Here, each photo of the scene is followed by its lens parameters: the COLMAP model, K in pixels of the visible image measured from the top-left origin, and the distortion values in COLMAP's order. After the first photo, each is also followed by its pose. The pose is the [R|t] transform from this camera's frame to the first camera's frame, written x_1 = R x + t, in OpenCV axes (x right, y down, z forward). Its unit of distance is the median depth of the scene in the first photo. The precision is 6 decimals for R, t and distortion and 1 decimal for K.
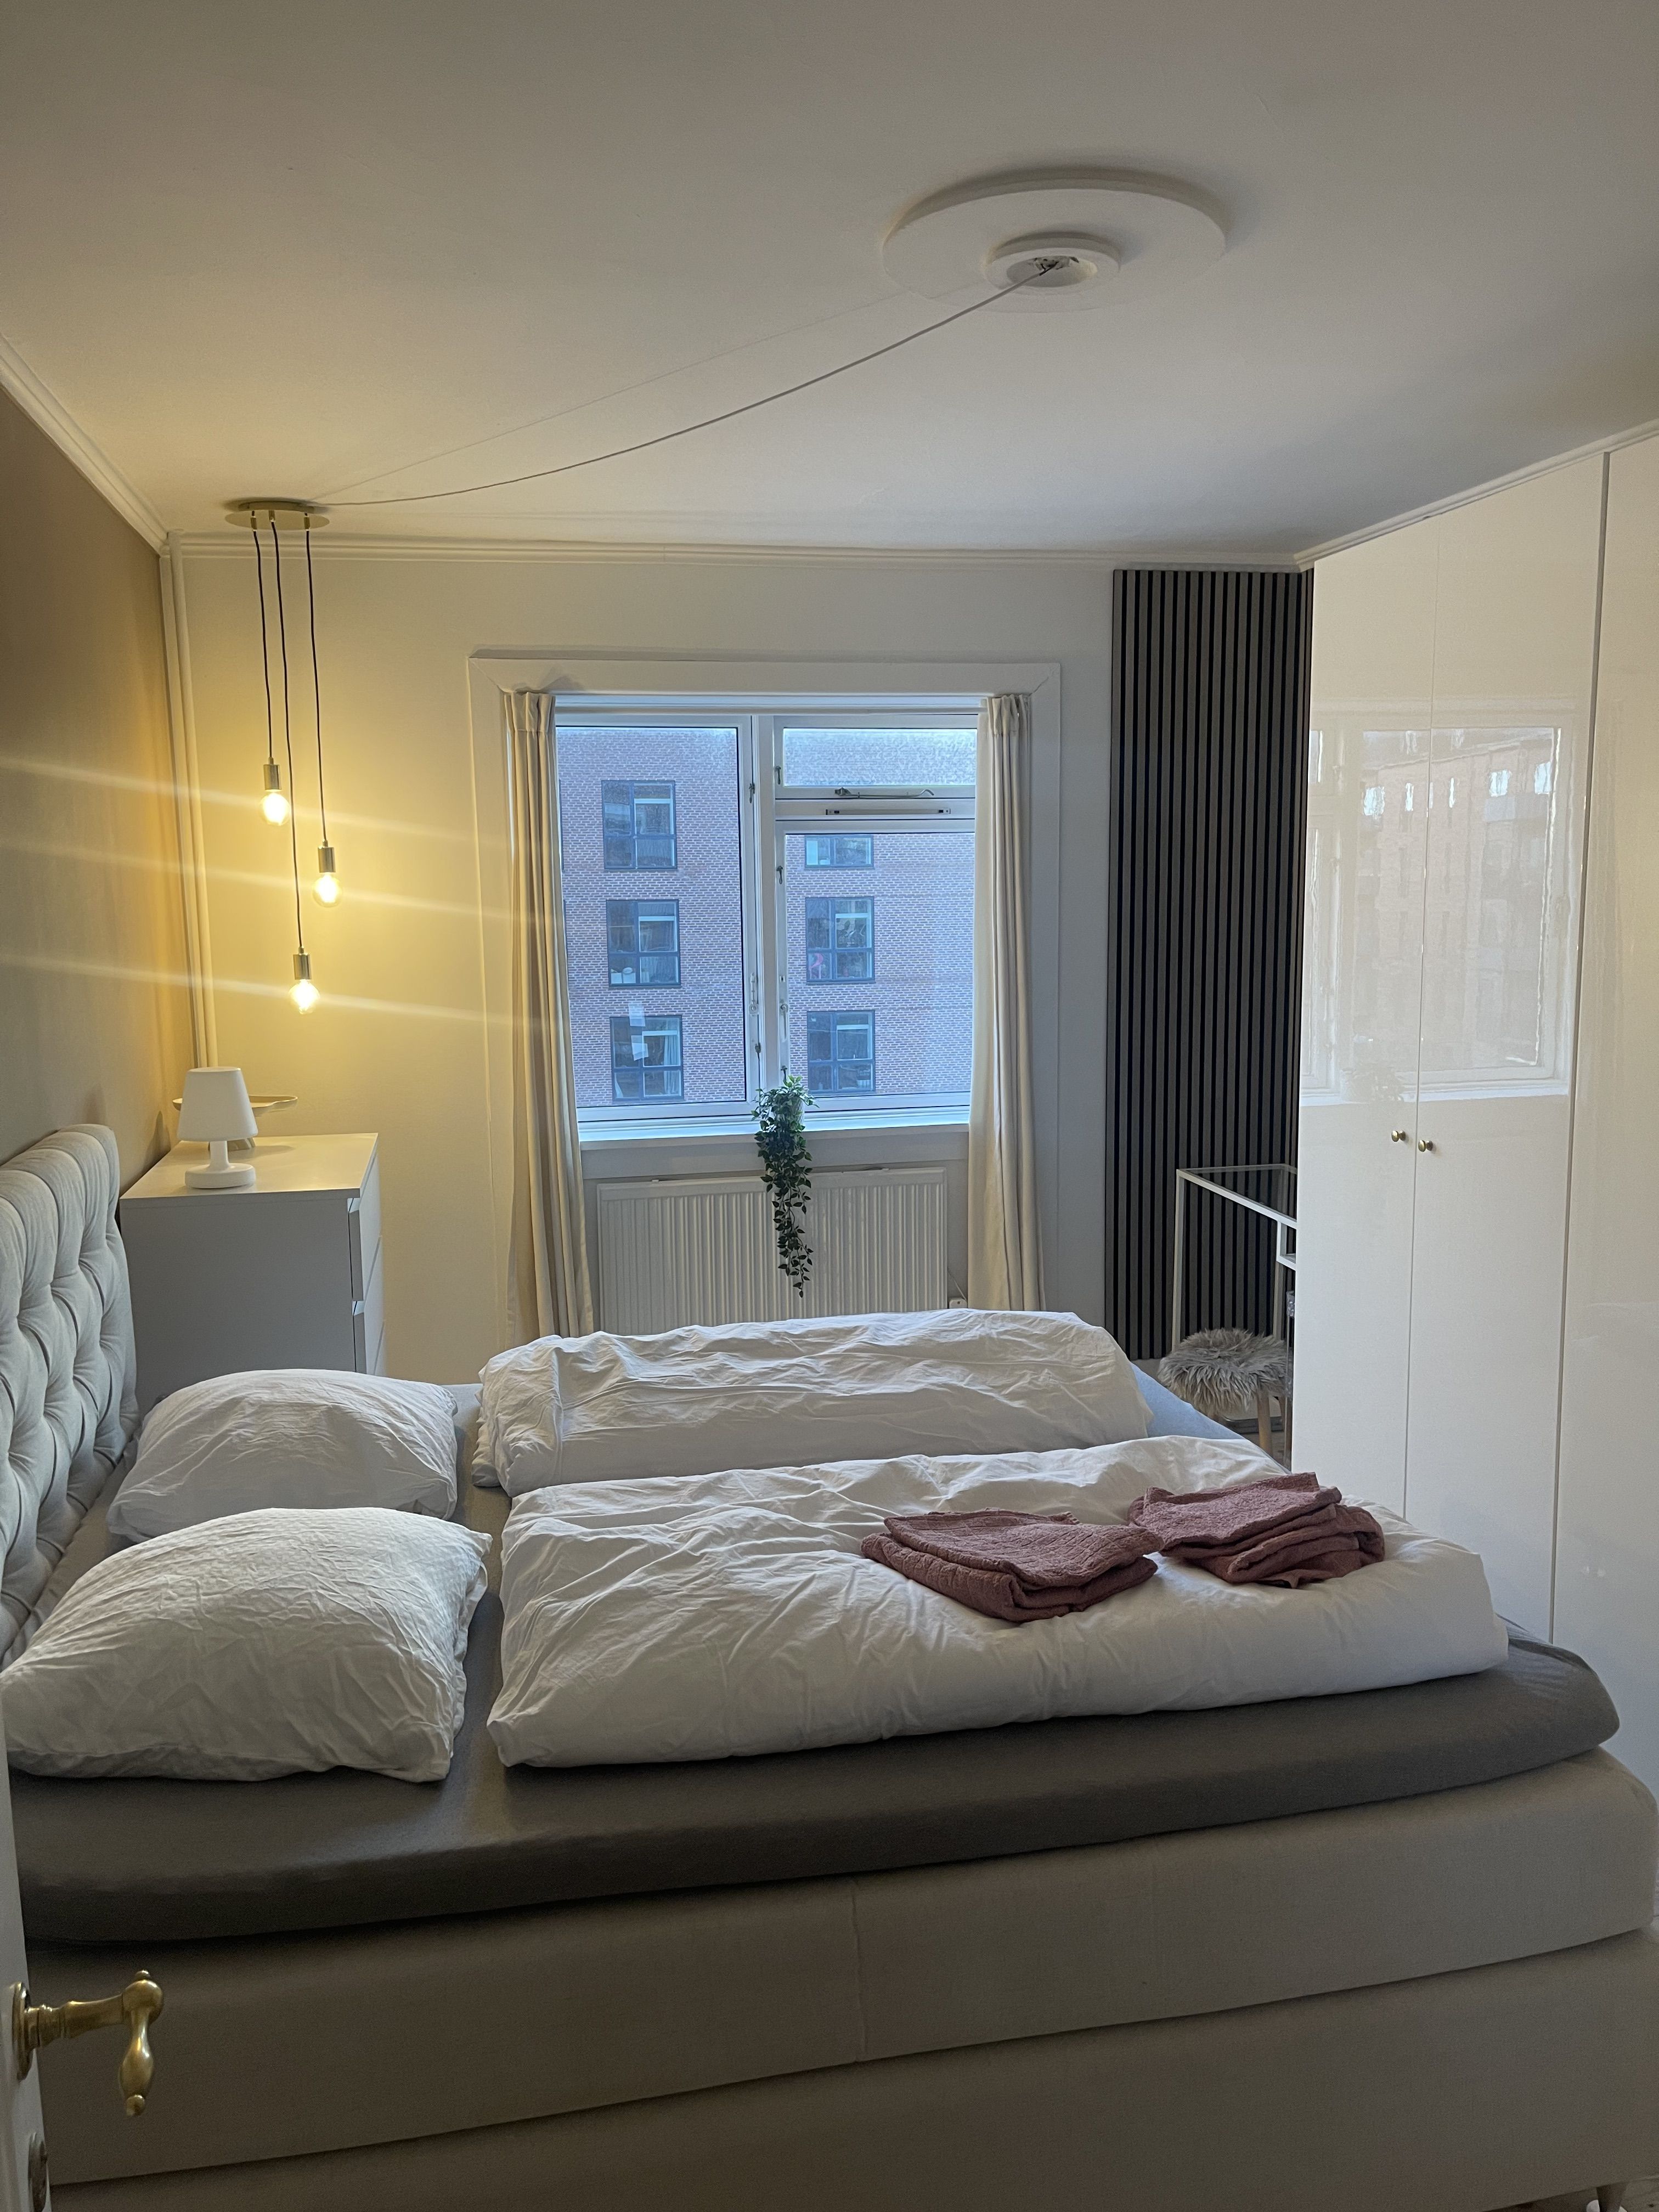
lens RADIAL K [[1653.3, 0, 822.4], [0, 1653.3, 1113.9], [0, 0, 1]] dist [0.027225, -0.013426]
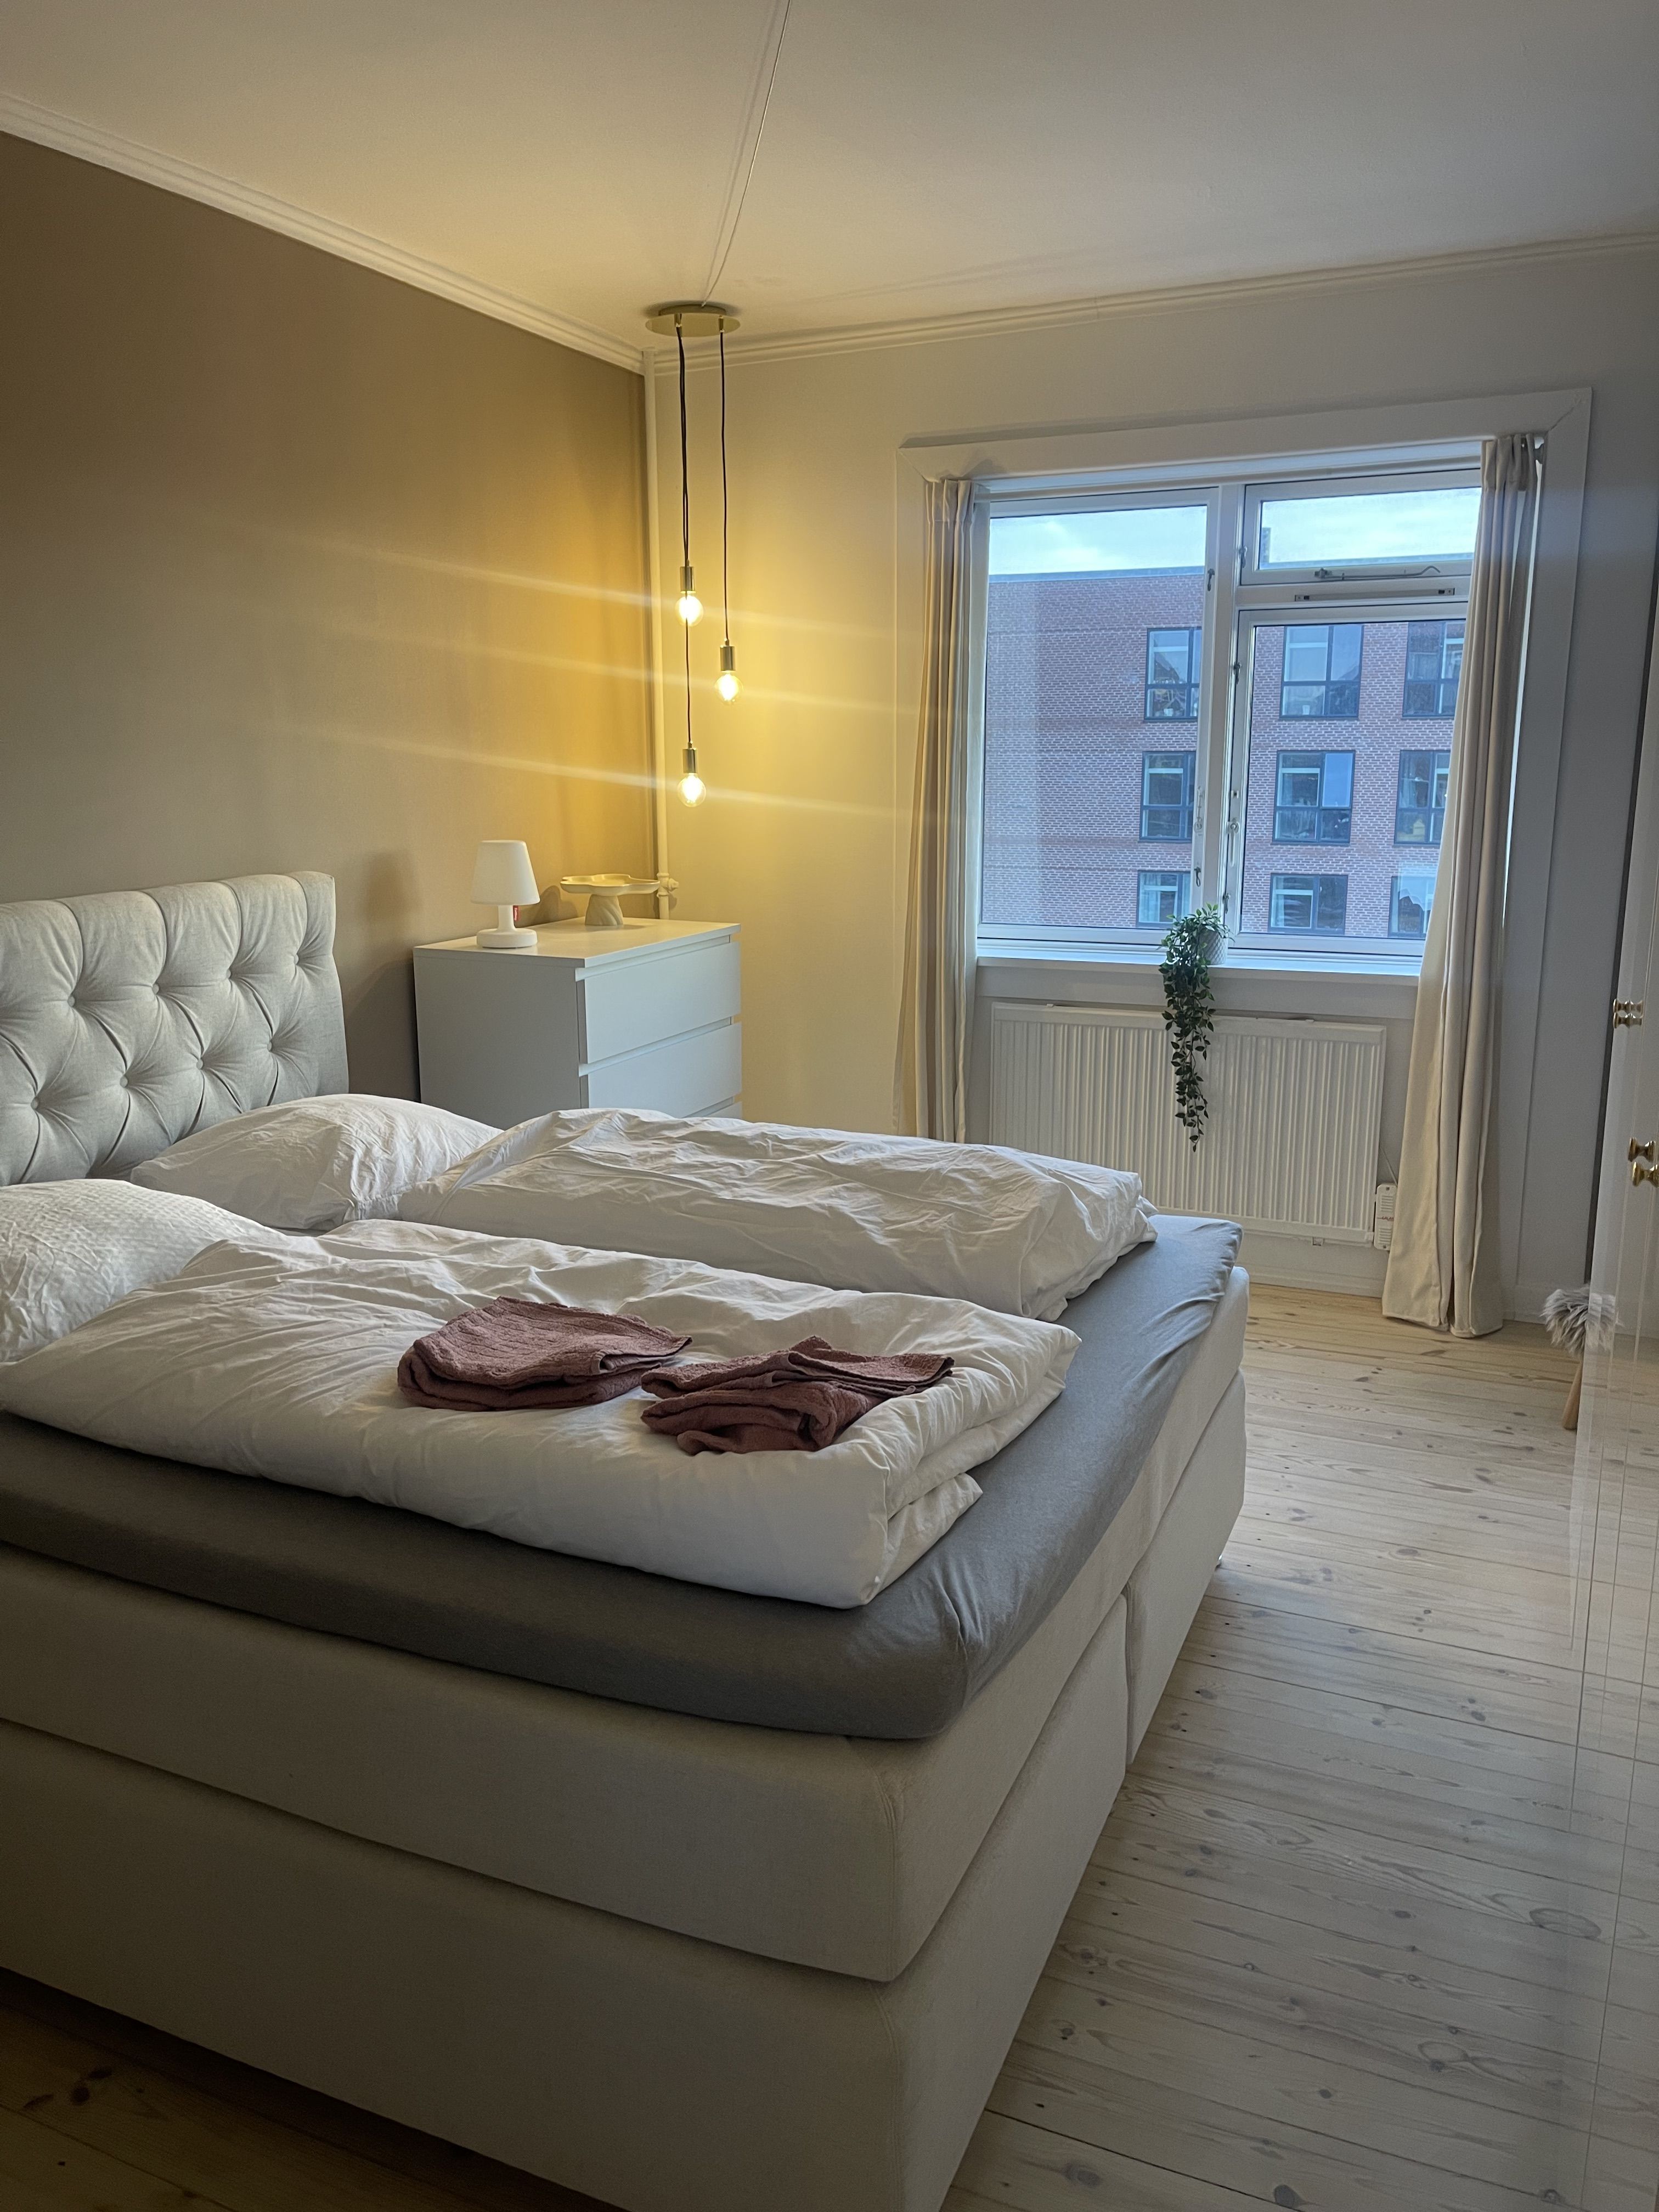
lens RADIAL K [[1653.3, 0, 825.7], [0, 1653.3, 1101.4], [0, 0, 1]] dist [0.027225, -0.013426]
pose [[0.813409, 0.133689, -0.566121, 0.378350], [-0.089004, 0.990376, 0.105993, 0.006947], [0.574843, -0.035829, 0.817479, 0.171264]]
